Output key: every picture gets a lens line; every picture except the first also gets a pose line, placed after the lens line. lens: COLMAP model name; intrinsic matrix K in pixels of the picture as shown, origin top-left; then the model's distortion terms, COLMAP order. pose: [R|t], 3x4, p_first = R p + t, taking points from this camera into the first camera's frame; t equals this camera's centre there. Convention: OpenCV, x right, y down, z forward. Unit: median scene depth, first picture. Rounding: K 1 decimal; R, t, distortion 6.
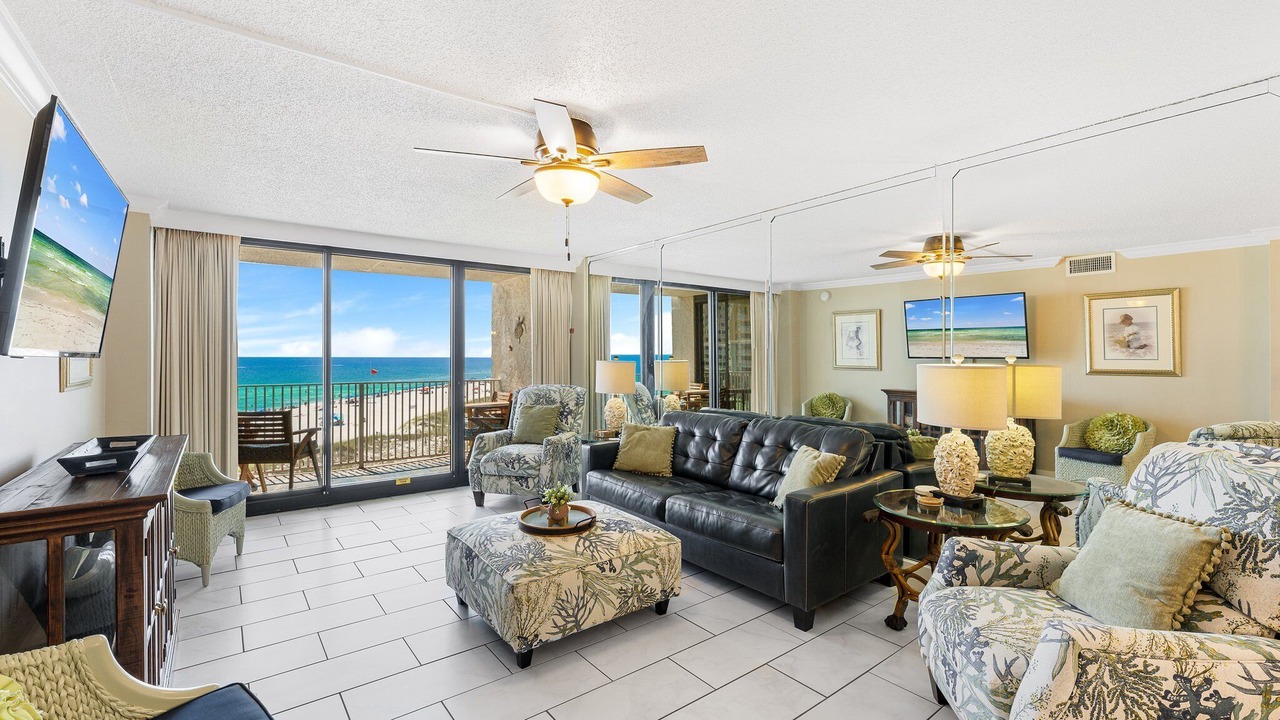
lens RADIAL K [[549.4, 0, 640.0], [0, 549.4, 360.0], [0, 0, 1]] dist [0.000060, -0.000115]
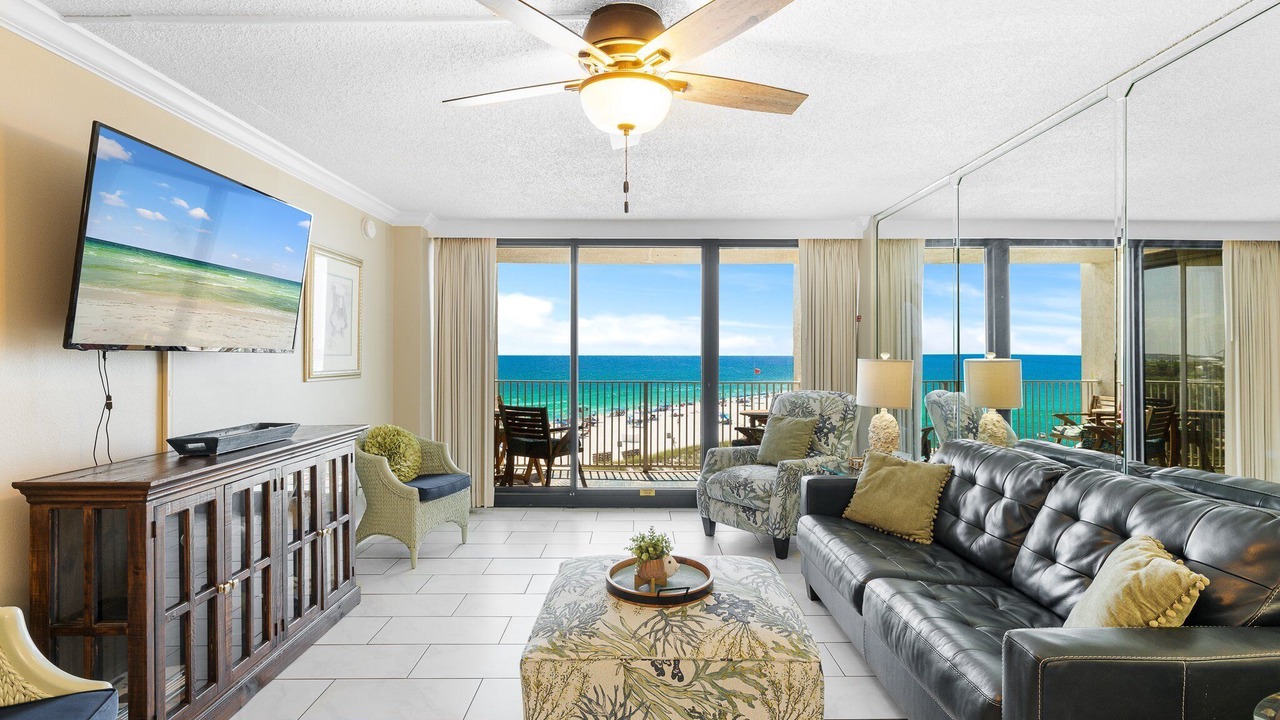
lens RADIAL K [[624.1, 0, 643.0], [0, 624.1, 358.2], [0, 0, 1]] dist [0.003449, -0.000204]
pose [[0.797138, 0.004511, -0.603781, 0.238067], [-0.005515, 0.999985, 0.000189, 0.002134], [0.603772, 0.003179, 0.797150, 0.249011]]
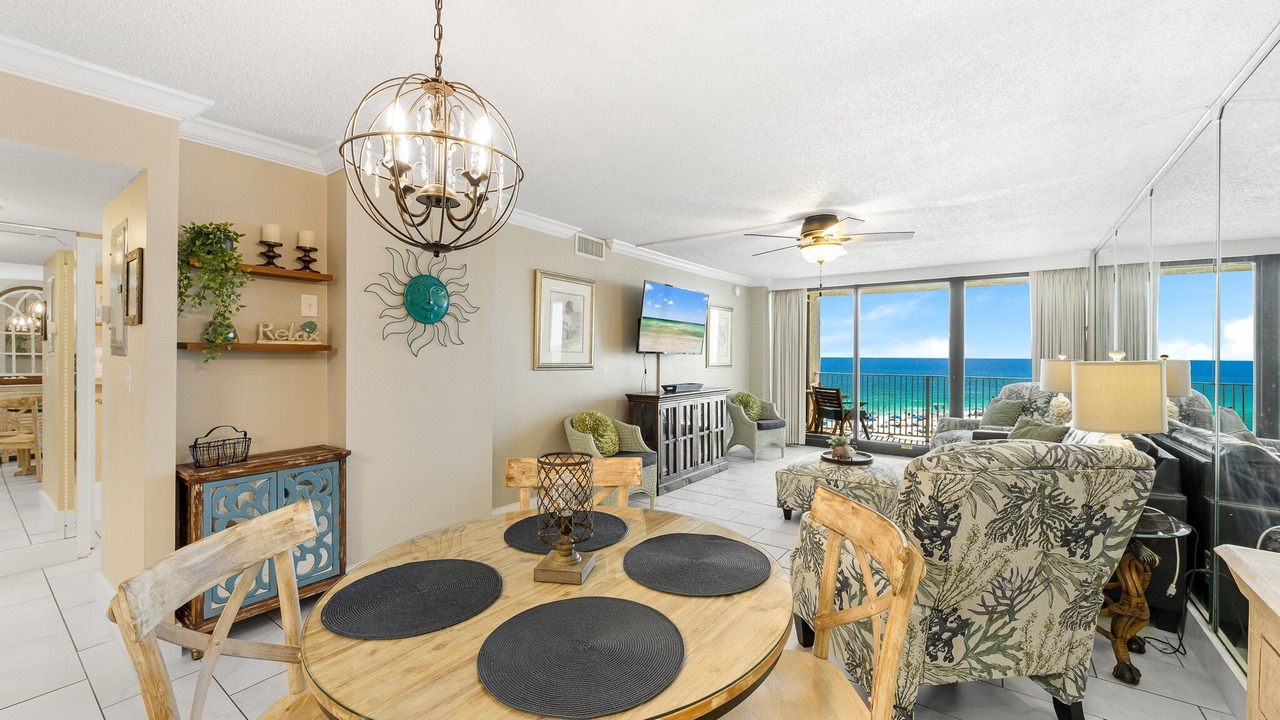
lens RADIAL K [[505.4, 0, 640.0], [0, 505.4, 360.0], [0, 0, 1]] dist [-0.000442, 0.000047]
pose [[0.279005, 0.009270, -0.960245, 0.788072], [-0.010476, 0.999923, 0.006609, 0.005945], [0.960233, 0.008216, 0.279080, 0.021542]]
